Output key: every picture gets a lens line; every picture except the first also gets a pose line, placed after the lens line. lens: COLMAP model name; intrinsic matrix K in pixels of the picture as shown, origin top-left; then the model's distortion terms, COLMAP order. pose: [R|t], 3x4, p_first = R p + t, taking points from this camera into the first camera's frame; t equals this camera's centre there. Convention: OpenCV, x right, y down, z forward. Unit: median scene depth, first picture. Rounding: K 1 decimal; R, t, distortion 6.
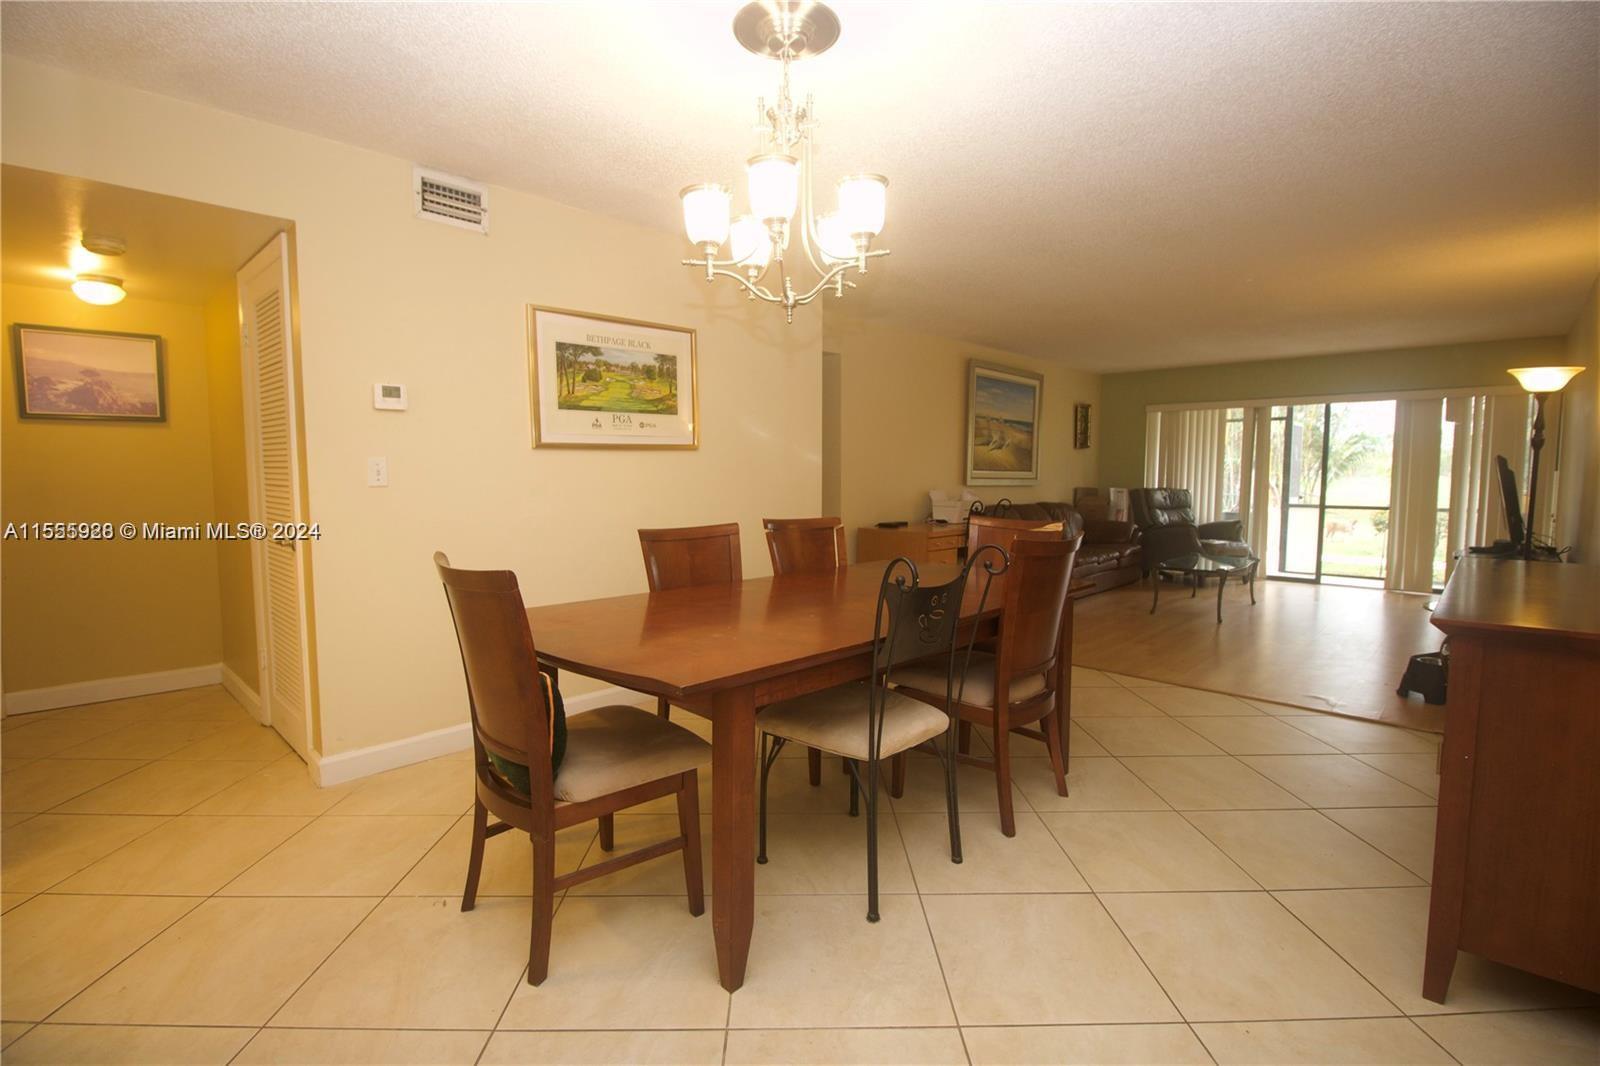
lens RADIAL K [[741.4, 0, 804.0], [0, 741.4, 533.8], [0, 0, 1]] dist [-0.004231, -0.002214]
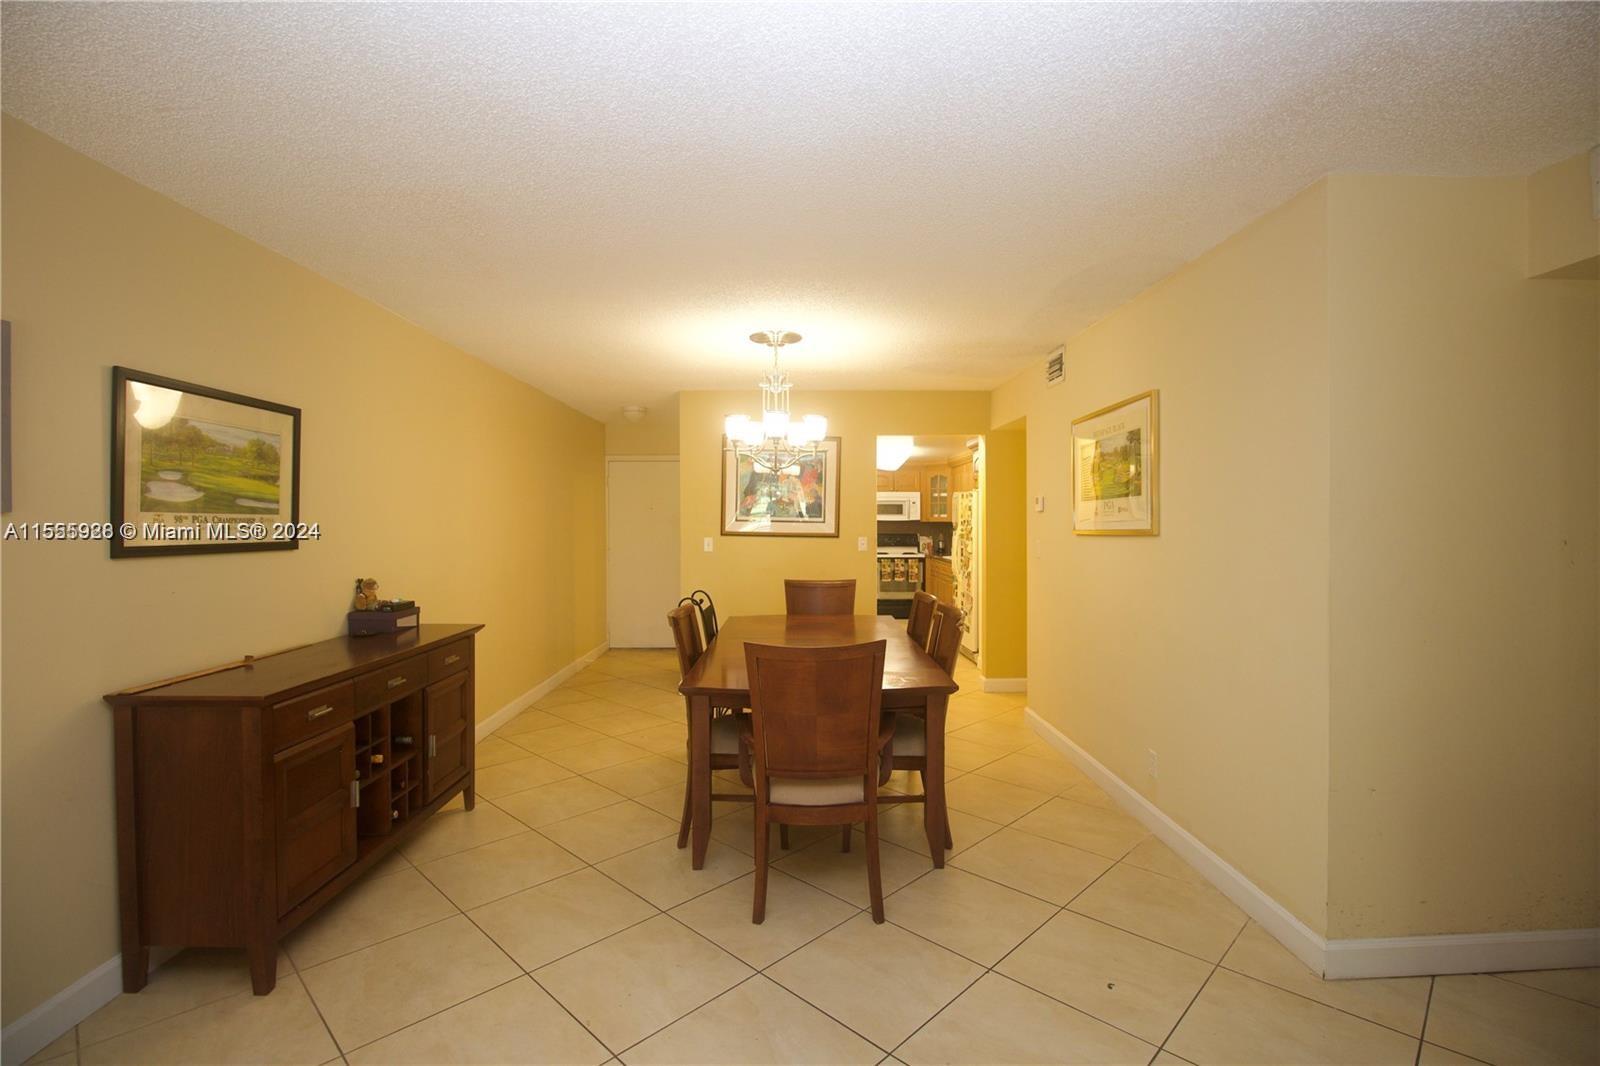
lens RADIAL K [[741.4, 0, 798.2], [0, 741.4, 530.7], [0, 0, 1]] dist [-0.004231, -0.002214]
pose [[-0.718901, 0.009998, -0.695040, 0.780401], [-0.057187, 0.995656, 0.073472, -0.174602], [0.692756, 0.092567, -0.715207, 1.467409]]
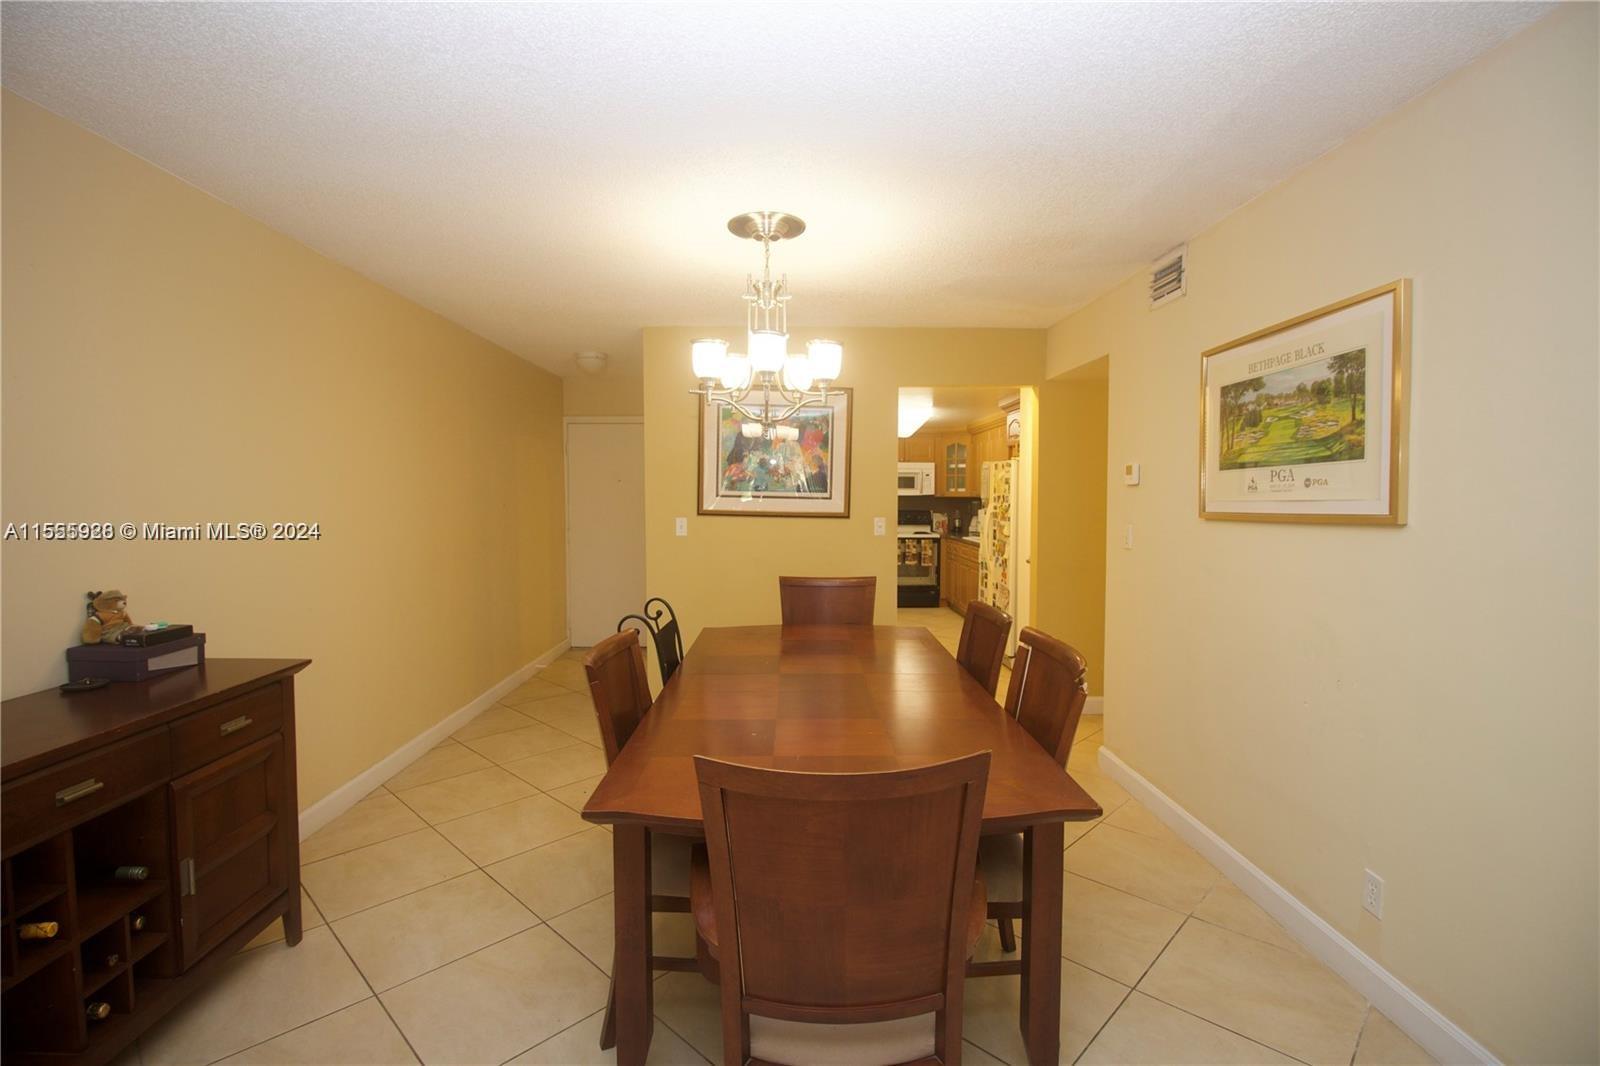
lens RADIAL K [[741.4, 0, 795.5], [0, 741.4, 531.9], [0, 0, 1]] dist [-0.004231, -0.002214]
pose [[-0.716613, 0.034536, -0.696615, 0.529670], [-0.059516, 0.992103, 0.110410, -0.156030], [0.694927, 0.120581, -0.708898, 1.199016]]
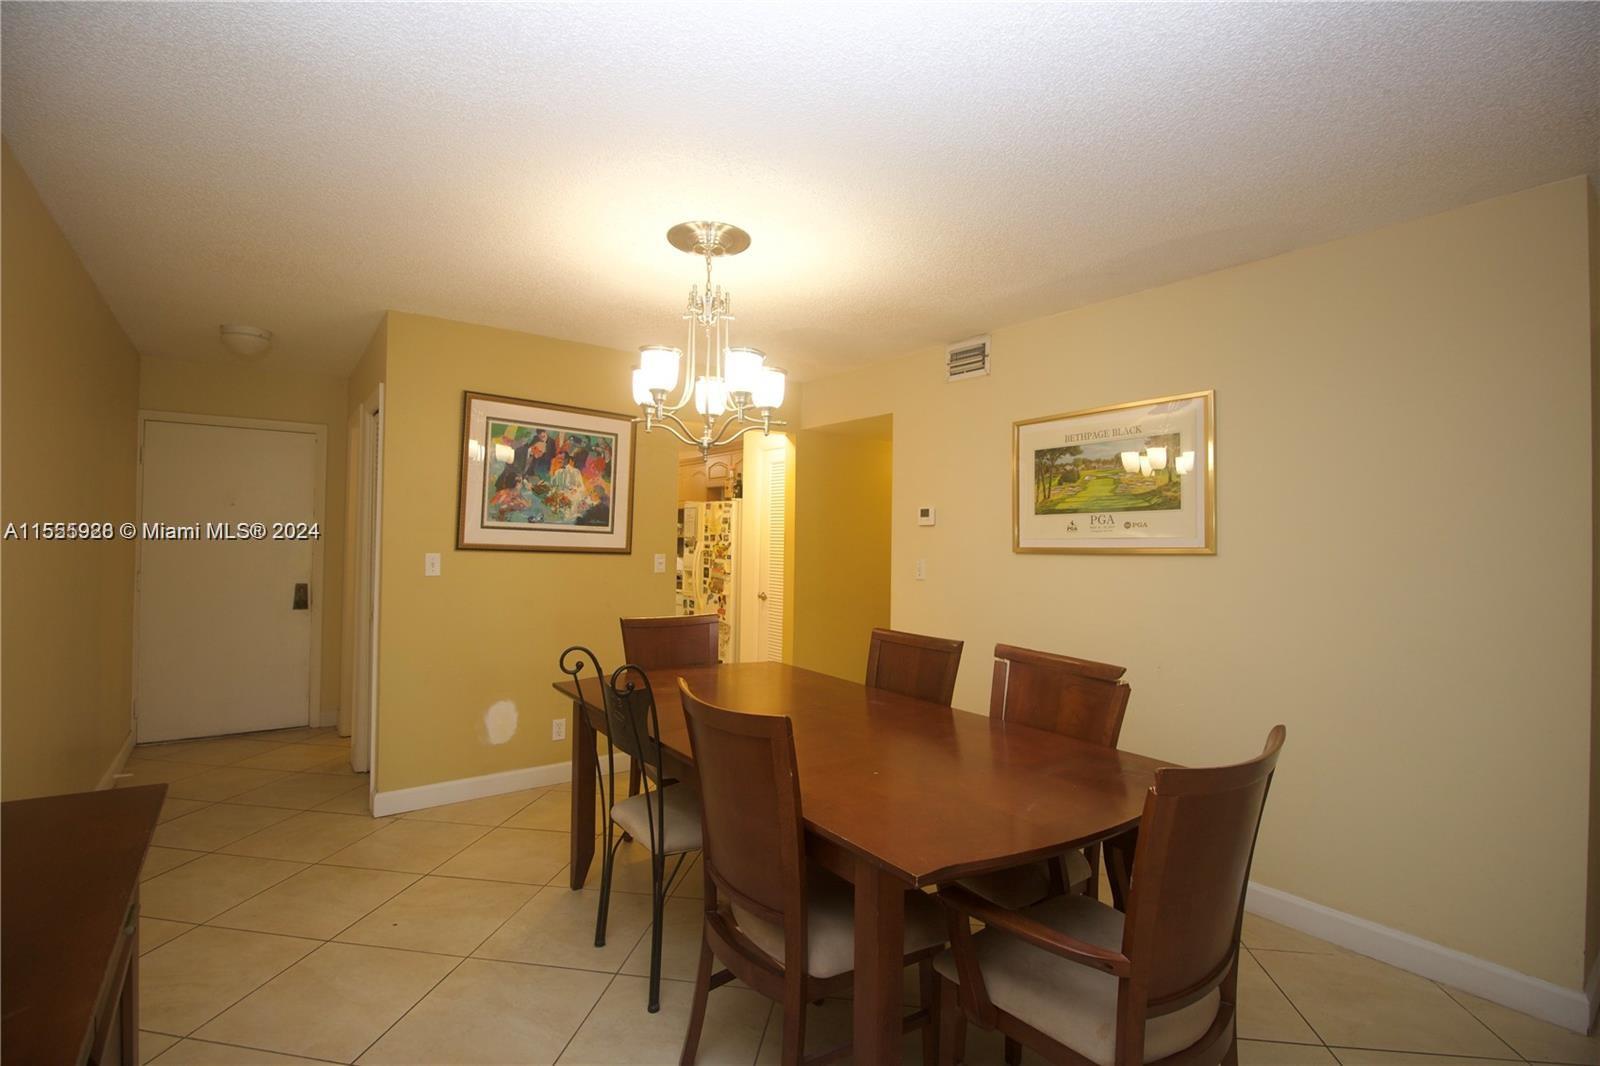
lens RADIAL K [[741.4, 0, 799.8], [0, 741.4, 533.8], [0, 0, 1]] dist [-0.004231, -0.002214]
pose [[-0.176340, -0.014105, -0.984228, 0.699520], [-0.100364, 0.994944, 0.003724, -0.108228], [0.979199, 0.099438, -0.176864, 0.825999]]
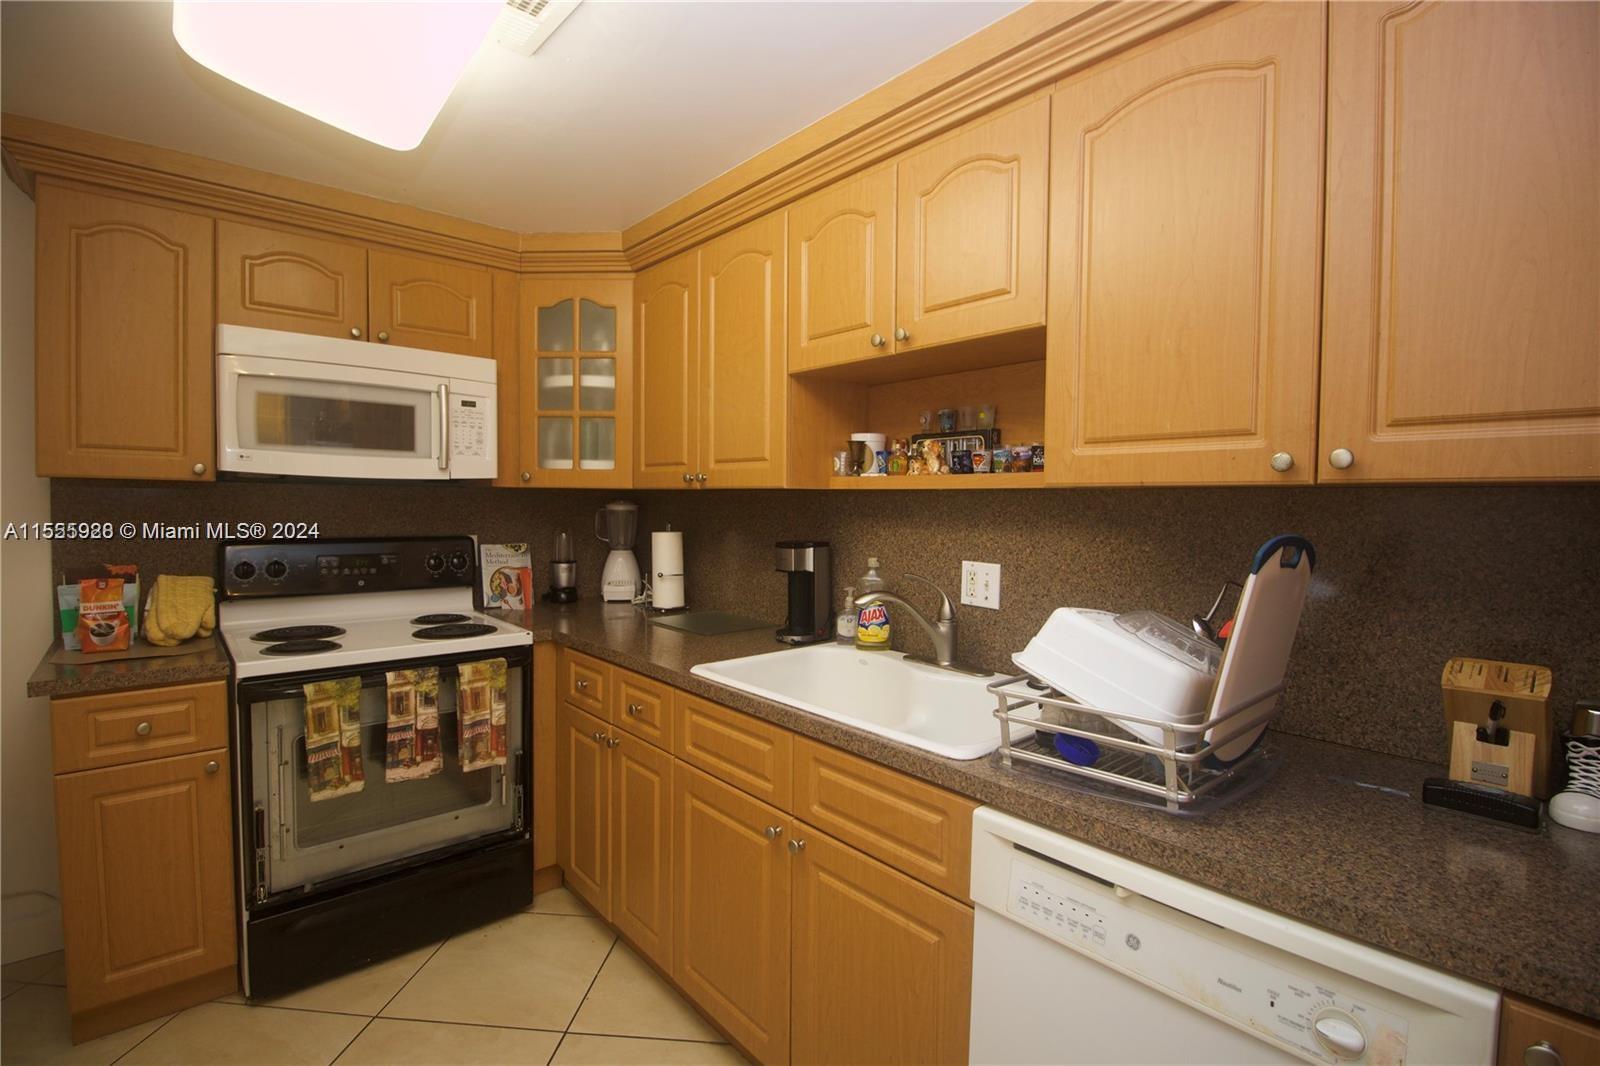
lens RADIAL K [[741.4, 0, 806.6], [0, 741.4, 528.7], [0, 0, 1]] dist [-0.004231, -0.002214]
pose [[-0.082425, 0.038404, -0.995857, -0.955043], [-0.104393, 0.993427, 0.046951, -0.044393], [0.991115, 0.107830, -0.077874, 0.032352]]
